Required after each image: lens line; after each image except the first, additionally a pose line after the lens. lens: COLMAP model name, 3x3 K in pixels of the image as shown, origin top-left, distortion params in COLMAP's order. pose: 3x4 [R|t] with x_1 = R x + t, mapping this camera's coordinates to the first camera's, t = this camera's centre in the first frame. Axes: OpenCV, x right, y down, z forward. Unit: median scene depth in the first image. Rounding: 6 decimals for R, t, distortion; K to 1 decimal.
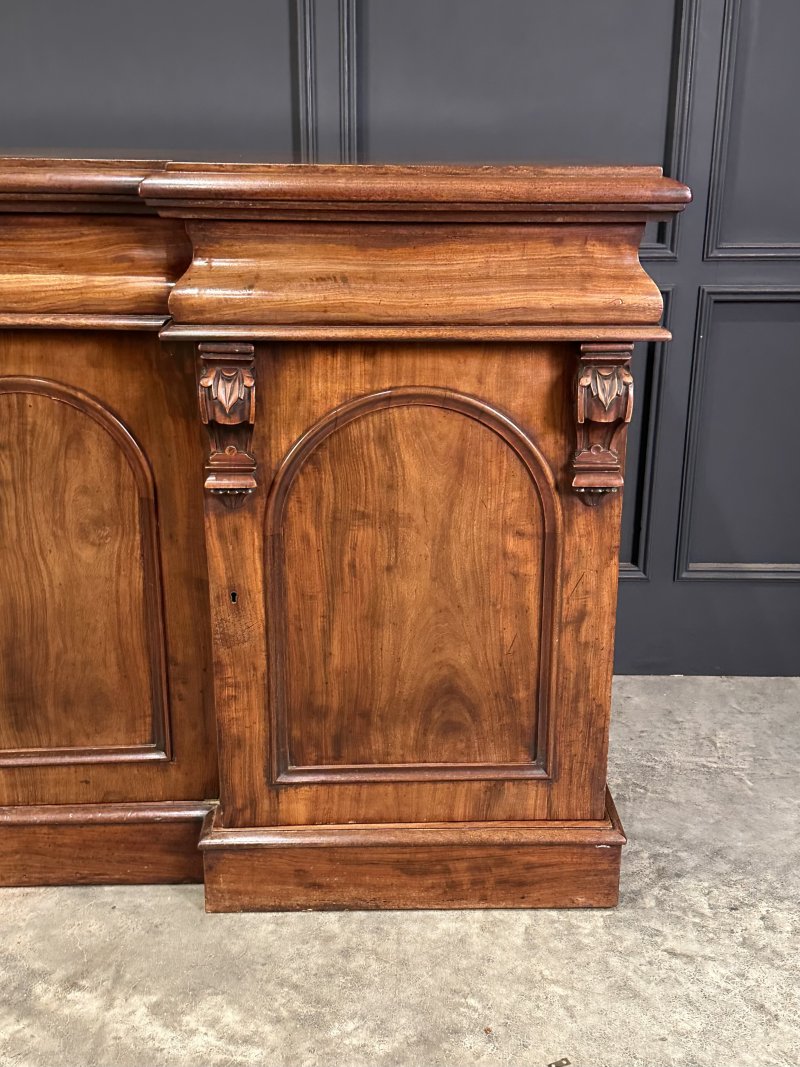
lens RADIAL K [[1216.2, 0, 411.1], [0, 1216.2, 547.3], [0, 0, 1]] dist [0.181737, -0.363001]
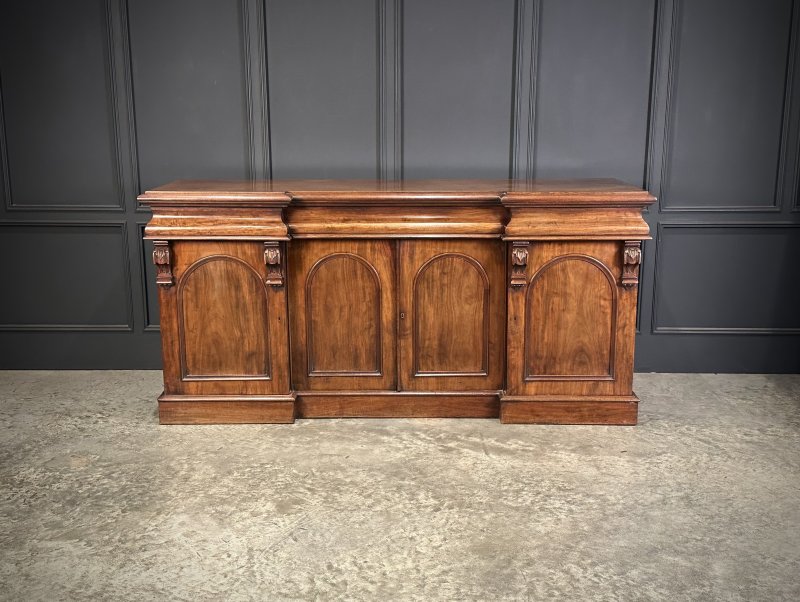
lens RADIAL K [[911.9, 0, 391.0], [0, 911.9, 303.9], [0, 0, 1]] dist [0.181737, -0.363001]
pose [[0.998956, -0.001015, -0.045674, -0.362555], [-0.003998, 0.993975, -0.109537, 0.268061], [0.045510, 0.109605, 0.992933, -1.429828]]
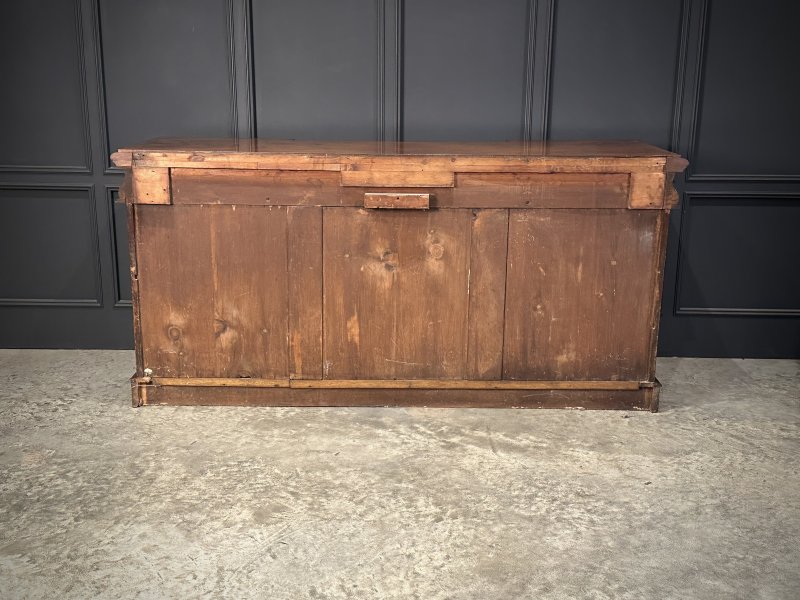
lens RADIAL K [[912.8, 0, 400.0], [0, 912.8, 300.0], [0, 0, 1]] dist [0.195434, -0.442185]
pose [[0.999402, 0.008876, -0.033418, -0.372558], [-0.011550, 0.996673, -0.080679, 0.221579], [0.032591, 0.081017, 0.996180, -1.167694]]
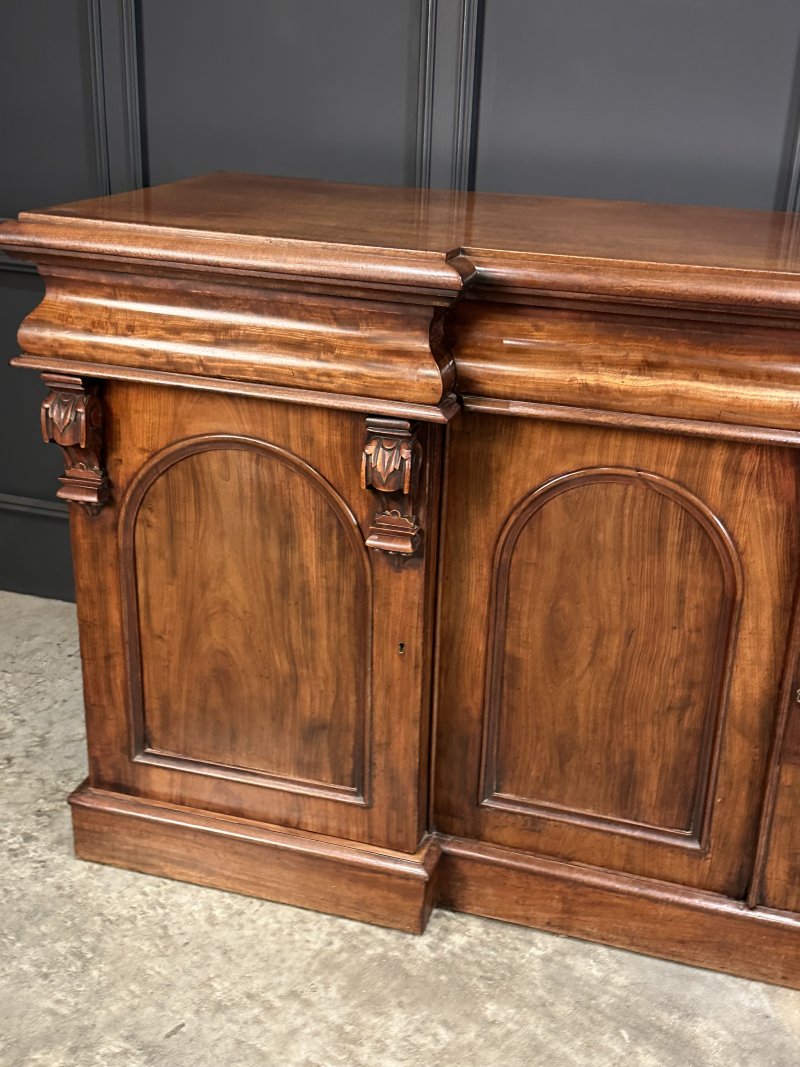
lens RADIAL K [[1216.2, 0, 411.1], [0, 1216.2, 547.3], [0, 0, 1]] dist [0.181737, -0.363001]
pose [[0.948800, 0.148412, -0.278843, -0.482686], [-0.129750, 0.987953, 0.084339, -0.131846], [0.288001, -0.043841, 0.956626, -0.024076]]
